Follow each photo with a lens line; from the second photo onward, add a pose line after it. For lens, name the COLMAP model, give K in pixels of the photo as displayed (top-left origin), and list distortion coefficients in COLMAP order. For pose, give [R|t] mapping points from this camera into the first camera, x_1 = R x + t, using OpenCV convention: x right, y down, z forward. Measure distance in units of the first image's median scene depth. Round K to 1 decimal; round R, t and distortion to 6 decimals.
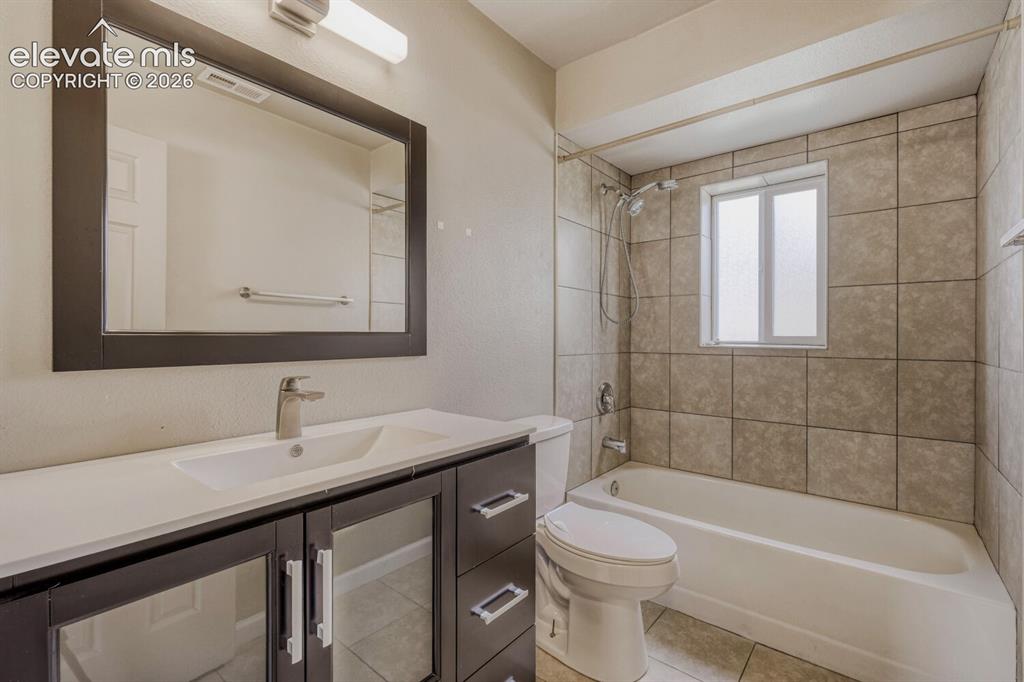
lens RADIAL K [[451.2, 0, 510.4], [0, 451.2, 339.9], [0, 0, 1]] dist [-0.000205, 0.000012]
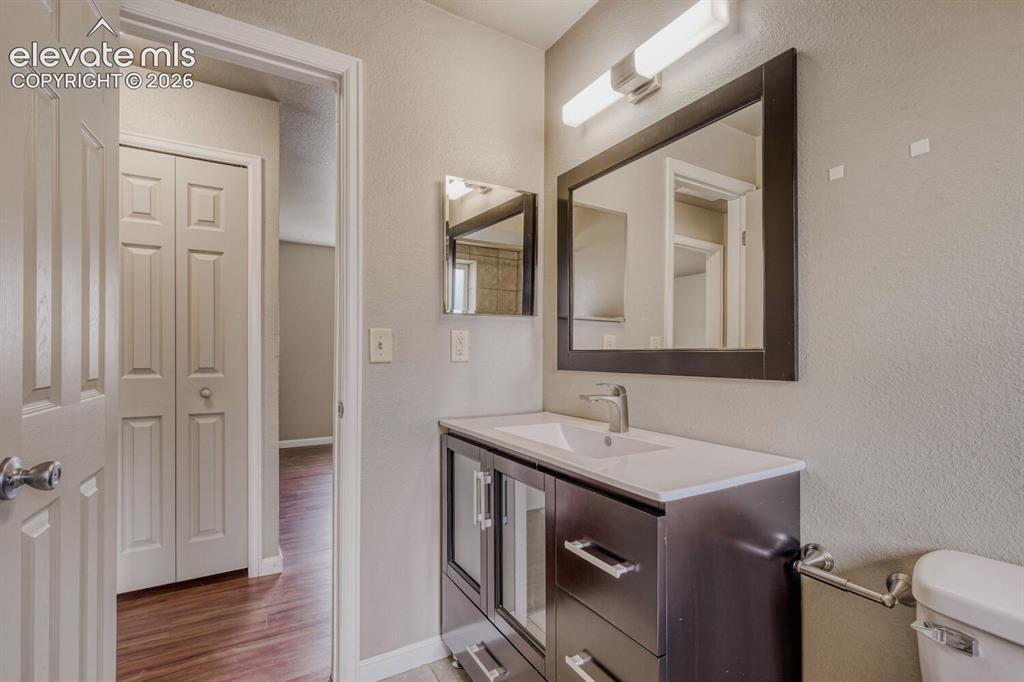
lens RADIAL K [[451.2, 0, 495.6], [0, 451.2, 350.8], [0, 0, 1]] dist [-0.000205, 0.000012]
pose [[-0.355521, -0.002767, -0.934664, 0.785461], [-0.006009, 0.999982, -0.000675, -0.012356], [0.934649, 0.005377, -0.355531, 1.063542]]
